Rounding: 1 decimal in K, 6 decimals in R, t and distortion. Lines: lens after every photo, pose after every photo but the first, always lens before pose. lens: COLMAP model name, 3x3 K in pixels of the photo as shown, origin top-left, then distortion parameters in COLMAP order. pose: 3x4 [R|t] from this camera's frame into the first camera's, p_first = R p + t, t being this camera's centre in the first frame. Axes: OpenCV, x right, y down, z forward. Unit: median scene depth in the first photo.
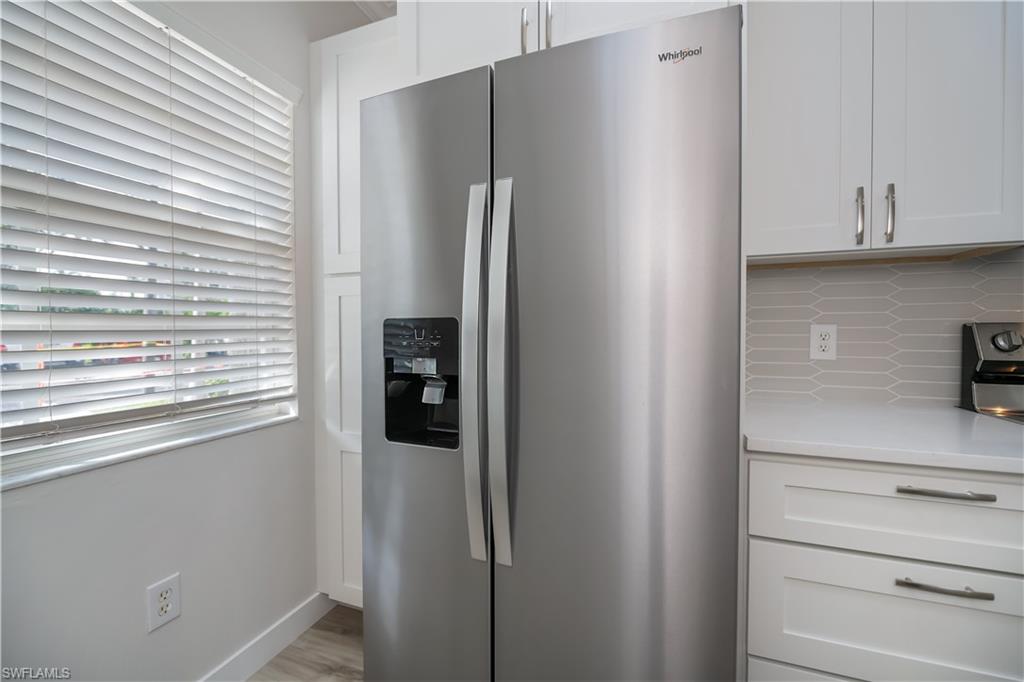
lens RADIAL K [[422.5, 0, 516.7], [0, 422.5, 330.2], [0, 0, 1]] dist [0.000906, -0.000117]
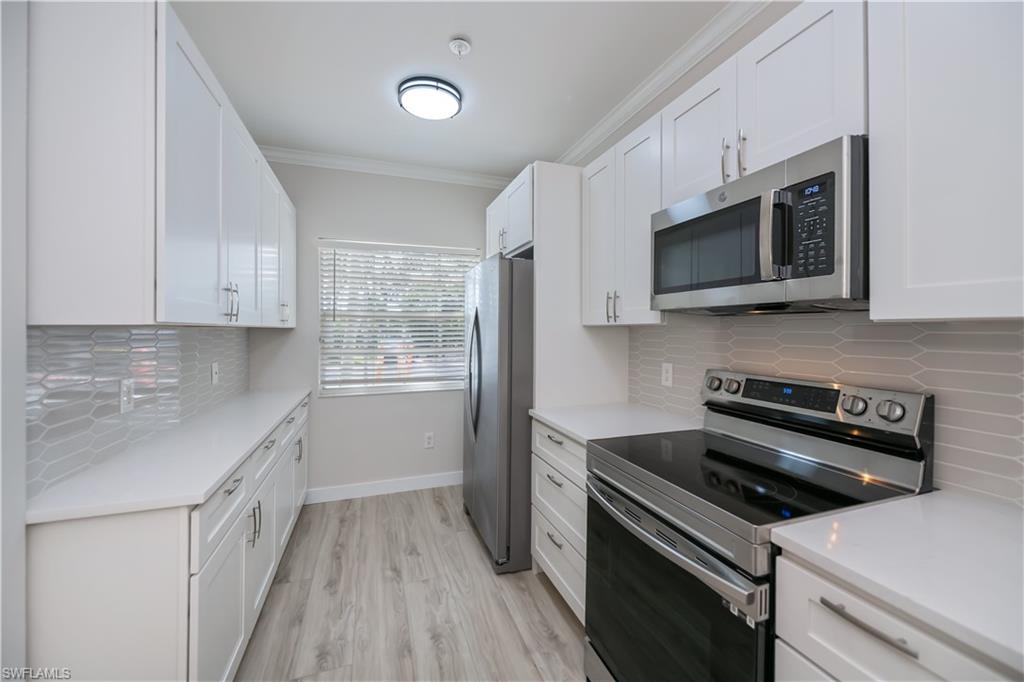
lens RADIAL K [[418.3, 0, 531.8], [0, 418.3, 329.7], [0, 0, 1]] dist [0.000490, -0.000081]
pose [[0.640737, -0.000213, -0.767761, 1.581008], [0.004404, 0.999985, 0.003397, -0.142207], [0.767748, -0.005558, 0.640728, -0.348002]]
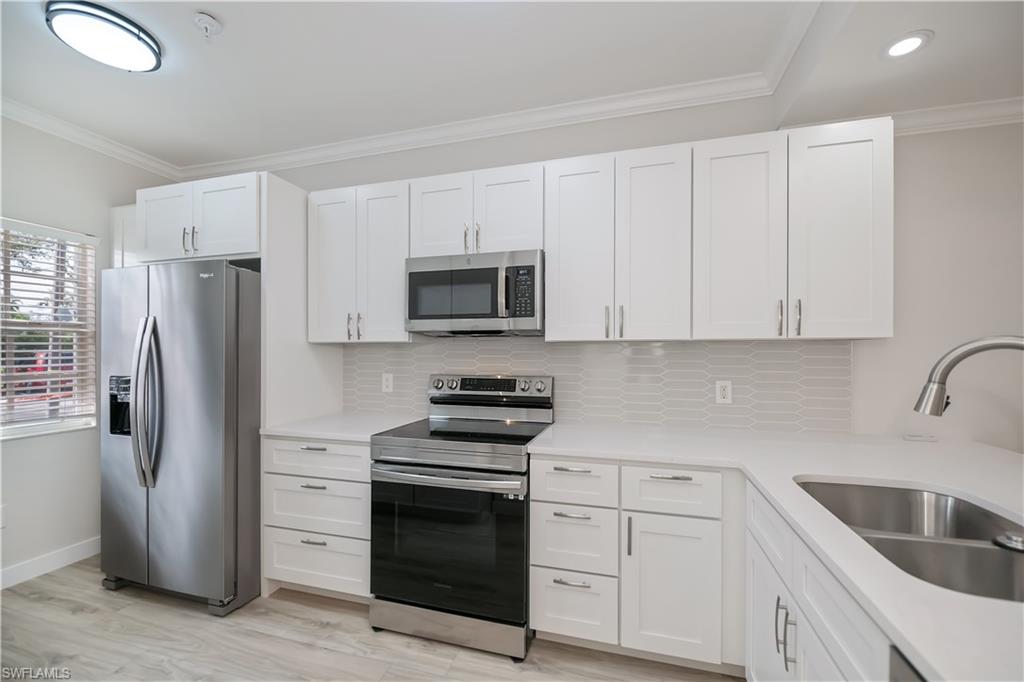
lens RADIAL K [[407.3, 0, 526.3], [0, 407.3, 350.7], [0, 0, 1]] dist [0.000023, -0.003923]
pose [[0.996431, -0.000096, 0.084406, 1.200027], [0.000011, 0.999999, 0.001007, -0.119505], [-0.084406, -0.001002, 0.996431, -0.894120]]
